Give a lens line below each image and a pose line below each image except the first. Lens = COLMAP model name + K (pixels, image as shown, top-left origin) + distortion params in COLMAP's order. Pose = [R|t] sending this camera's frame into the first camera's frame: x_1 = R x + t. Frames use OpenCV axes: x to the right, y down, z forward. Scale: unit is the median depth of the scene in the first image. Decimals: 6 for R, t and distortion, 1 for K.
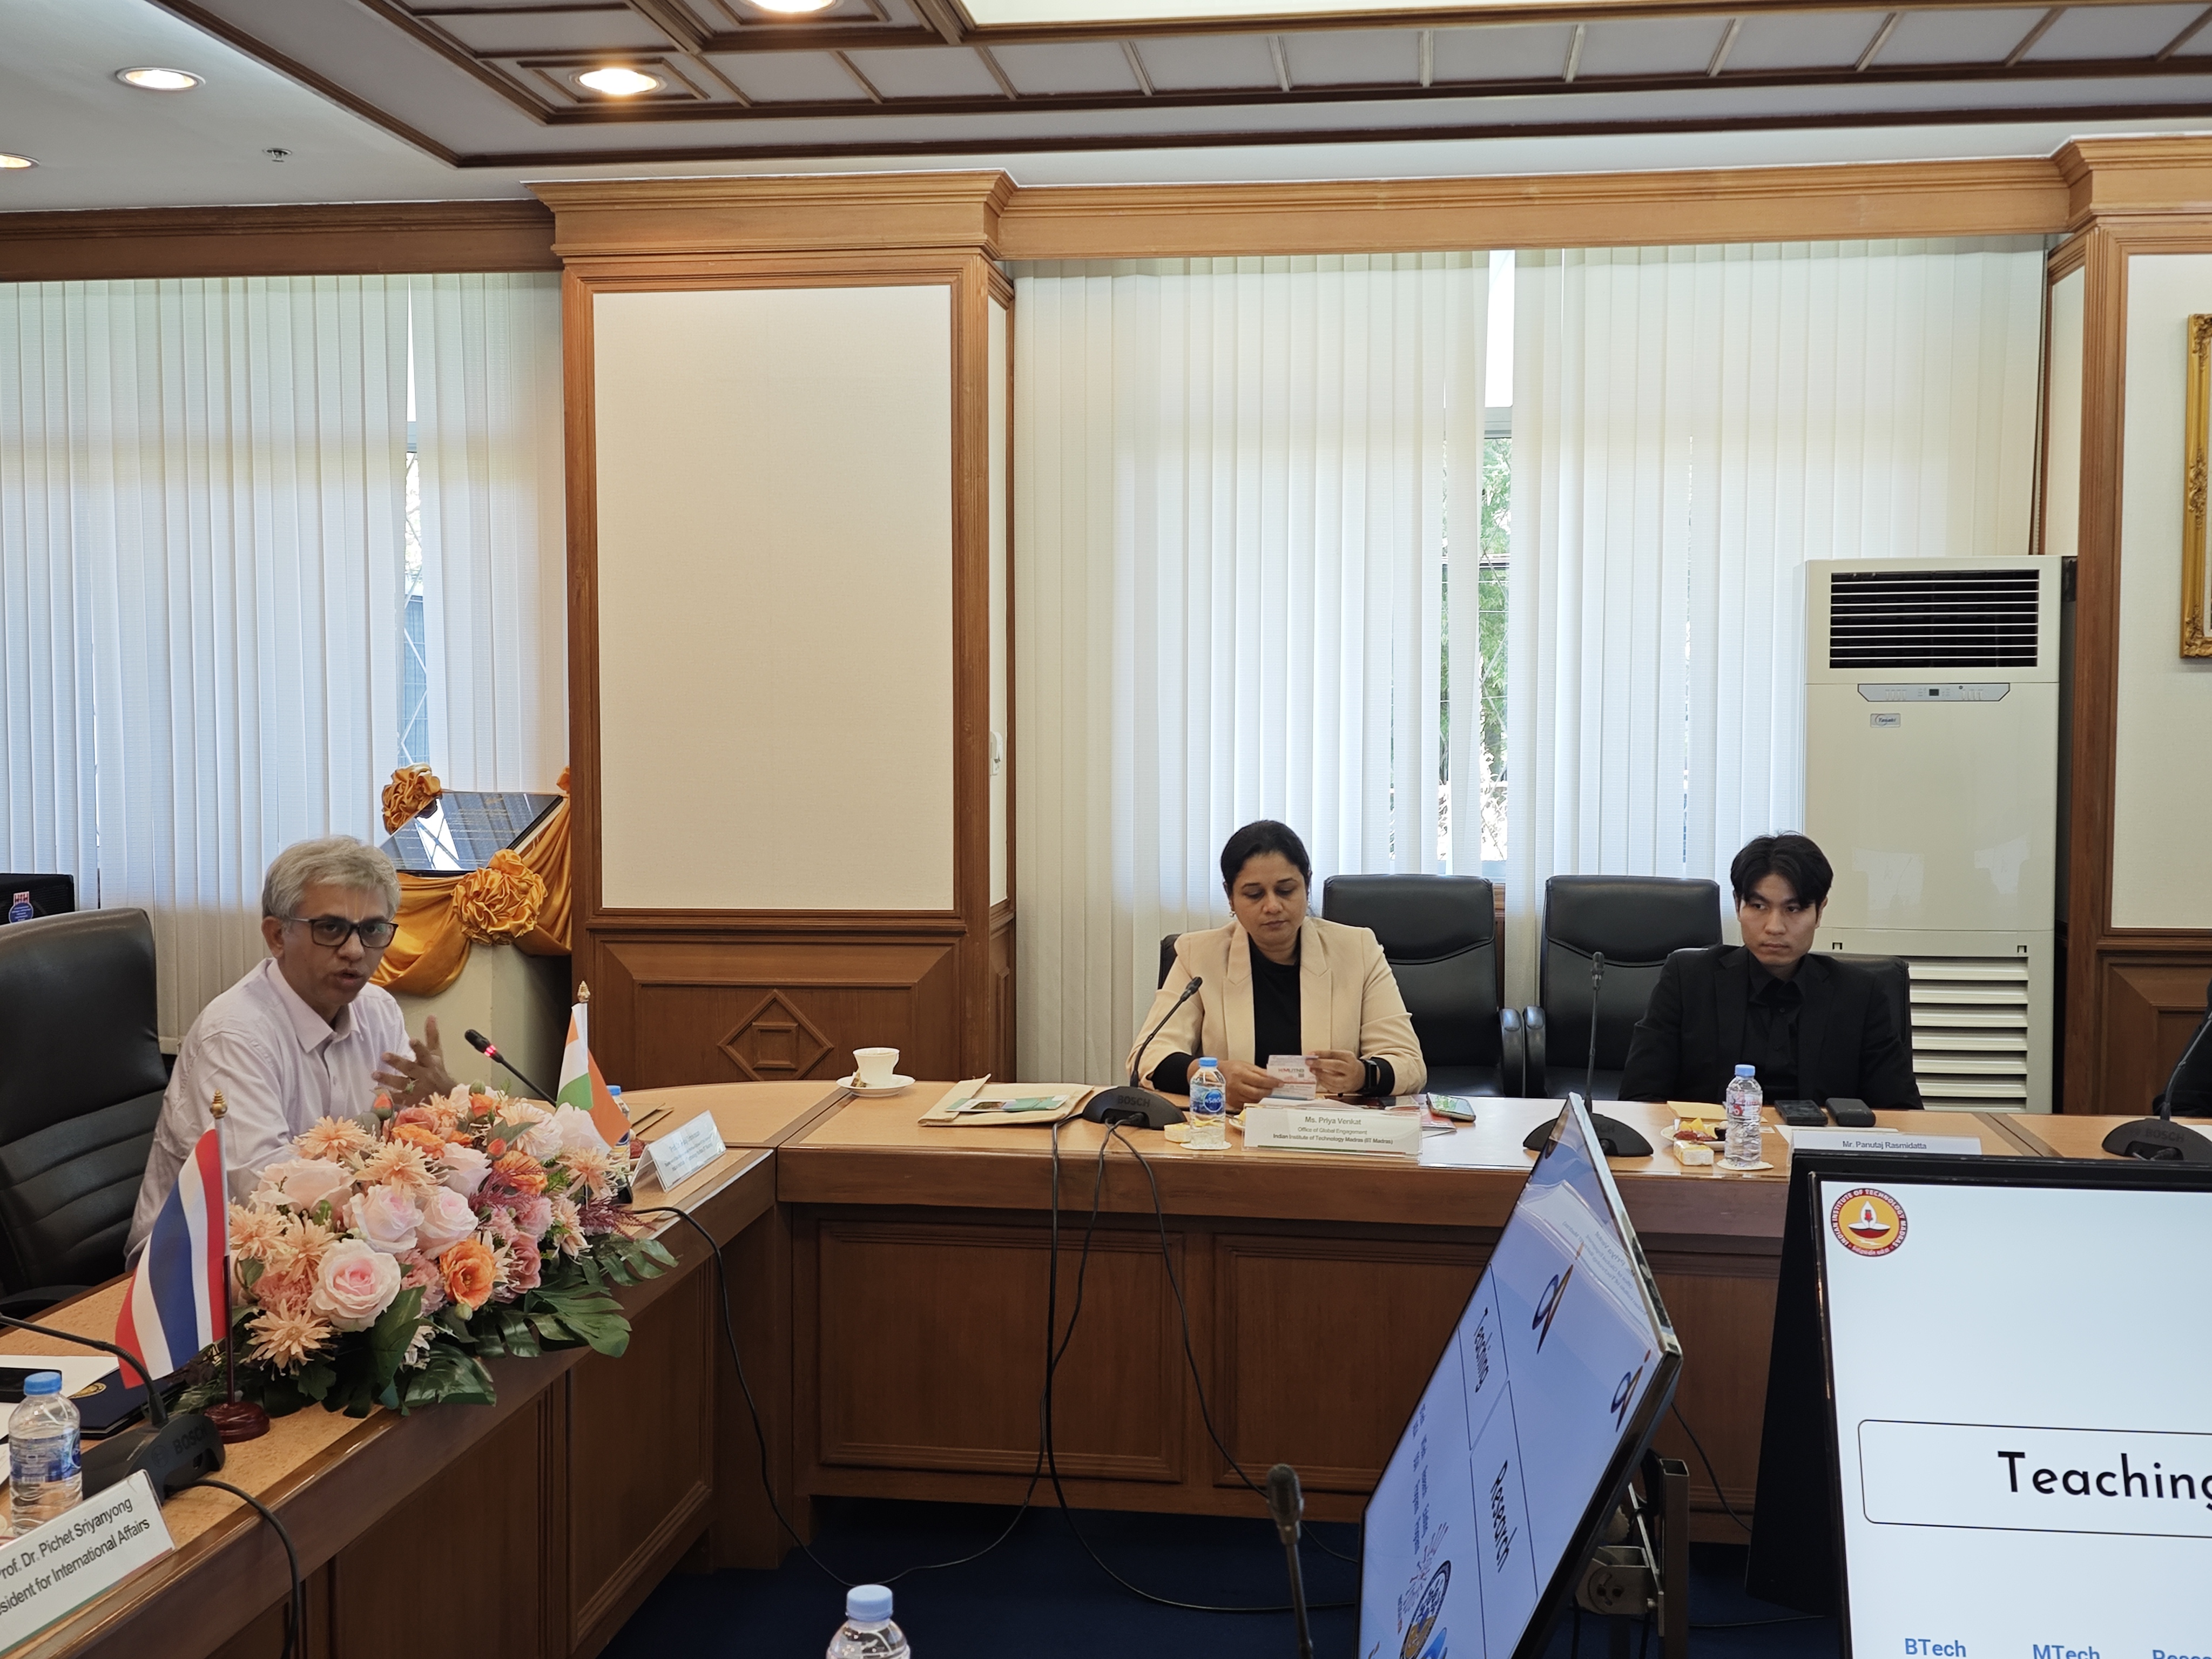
lens RADIAL K [[2312.1, 0, 1130.6], [0, 2312.1, 834.9], [0, 0, 1]] dist [0.126312, -0.294399]
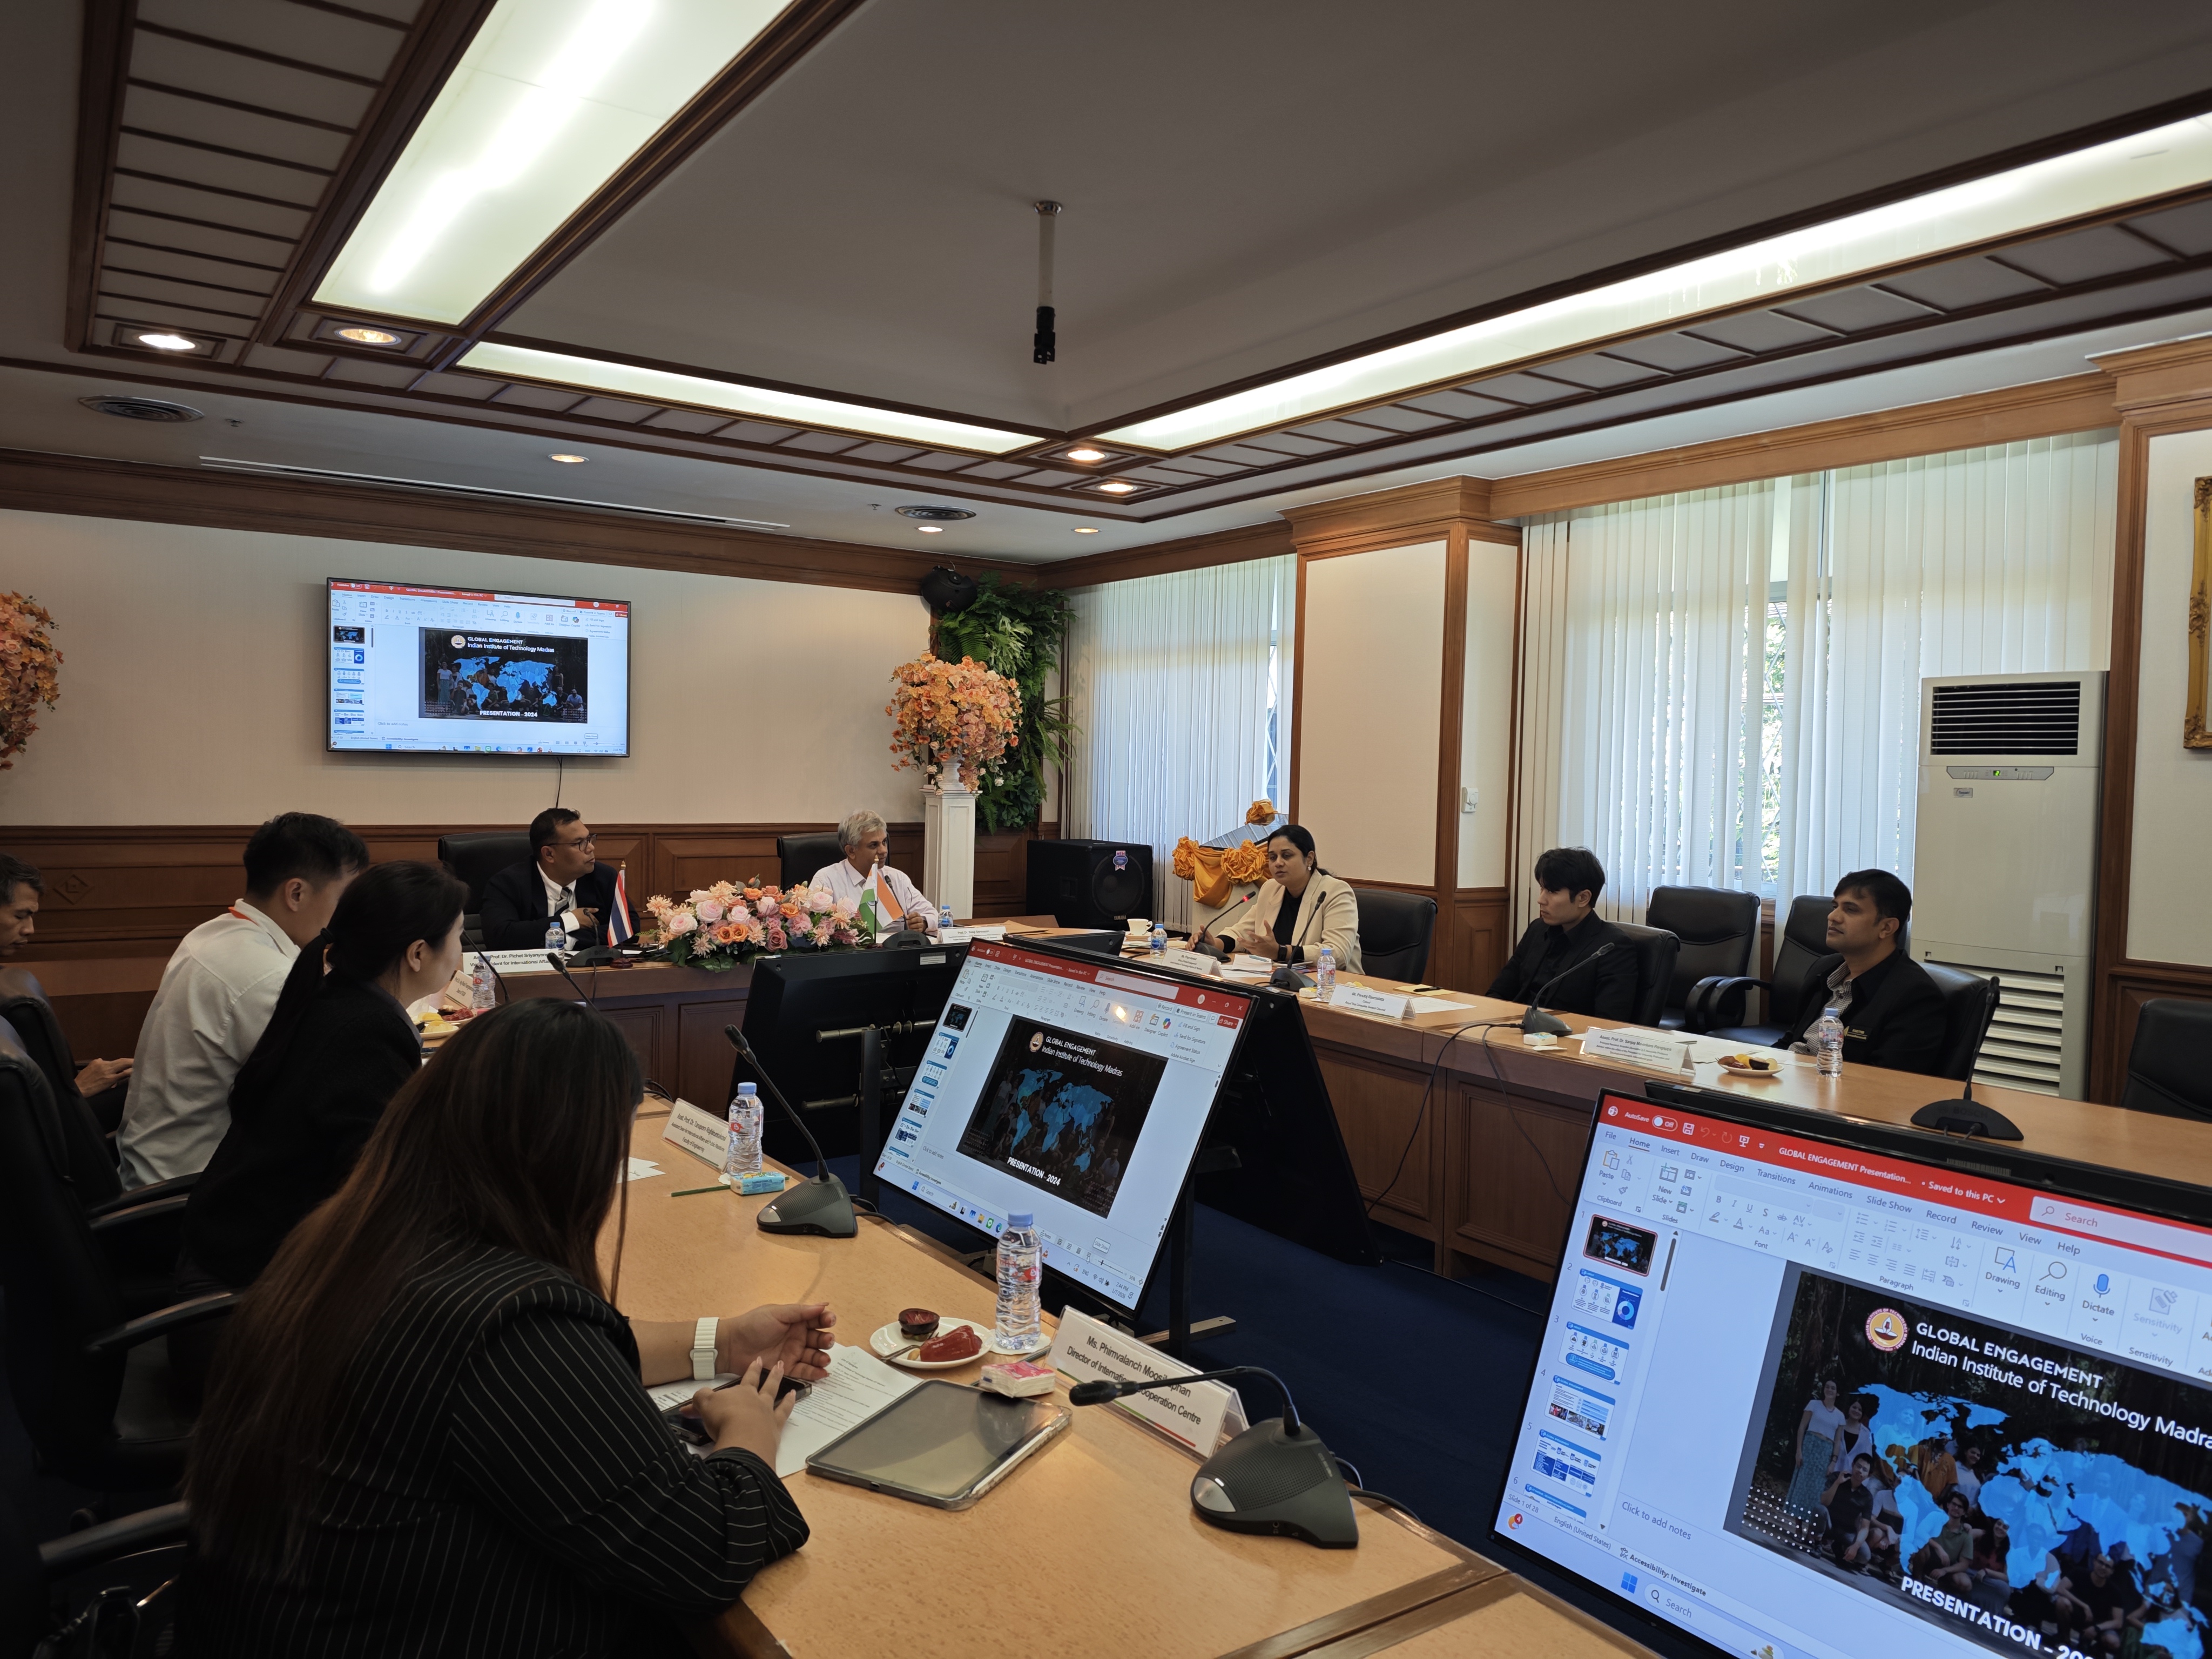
lens RADIAL K [[1519.6, 0, 1106.0], [0, 1519.6, 829.5], [0, 0, 1]] dist [0.075136, -0.147311]
pose [[0.665707, 0.042642, -0.744994, 0.644650], [-0.062780, 0.998027, 0.001026, 0.003132], [0.743567, 0.046088, 0.667071, 0.023931]]
